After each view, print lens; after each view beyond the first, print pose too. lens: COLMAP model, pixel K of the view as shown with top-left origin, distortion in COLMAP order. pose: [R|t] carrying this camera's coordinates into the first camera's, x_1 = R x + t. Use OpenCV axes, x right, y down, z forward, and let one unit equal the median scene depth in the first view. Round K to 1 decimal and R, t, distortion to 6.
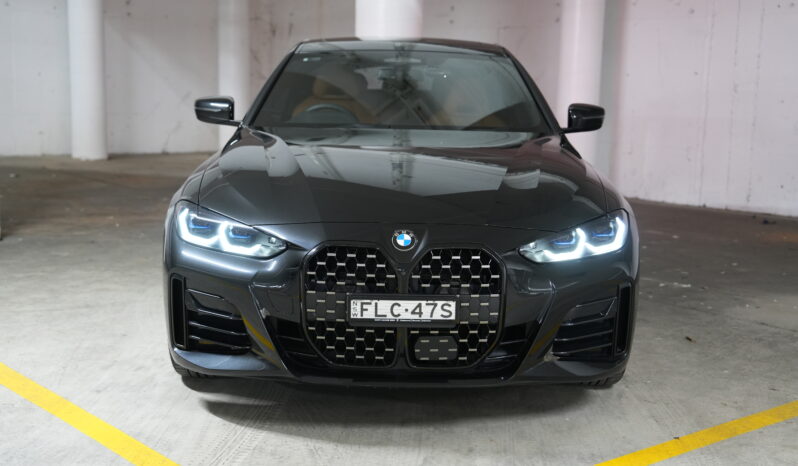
lens RADIAL K [[1057.3, 0, 399.1], [0, 1057.3, 241.3], [0, 0, 1]] dist [0.163817, -0.007986]
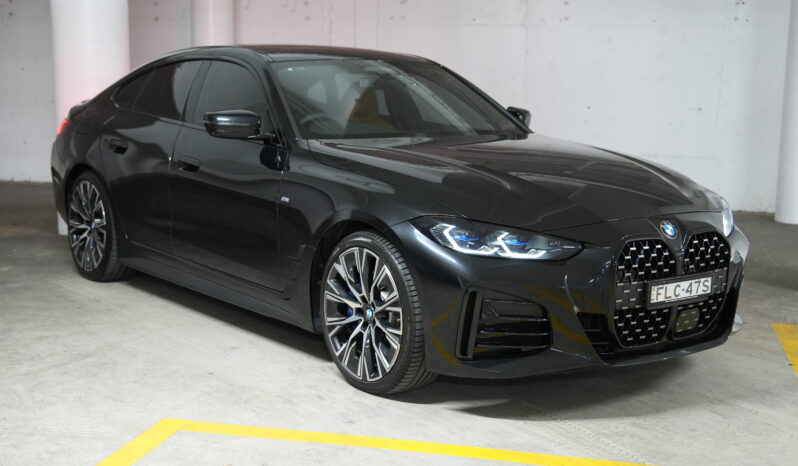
lens RADIAL K [[1057.3, 0, 399.1], [0, 1057.3, 241.3], [0, 0, 1]] dist [0.163817, -0.007986]
pose [[0.804941, -0.101496, 0.584609, -0.491900], [0.097923, 0.994475, 0.037825, -0.033137], [-0.585219, 0.026800, 0.810433, 0.125614]]
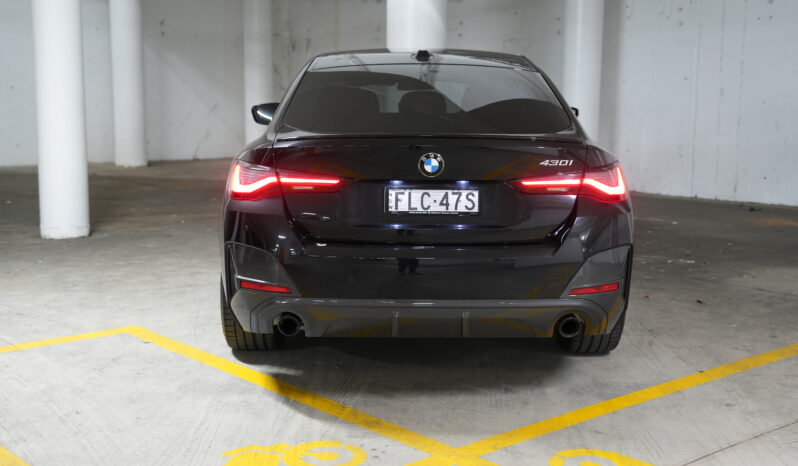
lens RADIAL K [[1020.8, 0, 399.0], [0, 1020.8, 233.0], [0, 0, 1]] dist [0.141117, 0.049876]
pose [[0.999767, -0.018605, 0.010945, -0.059989], [0.018711, 0.999779, -0.009622, 0.014927], [-0.010764, 0.009825, 0.999894, -0.119202]]
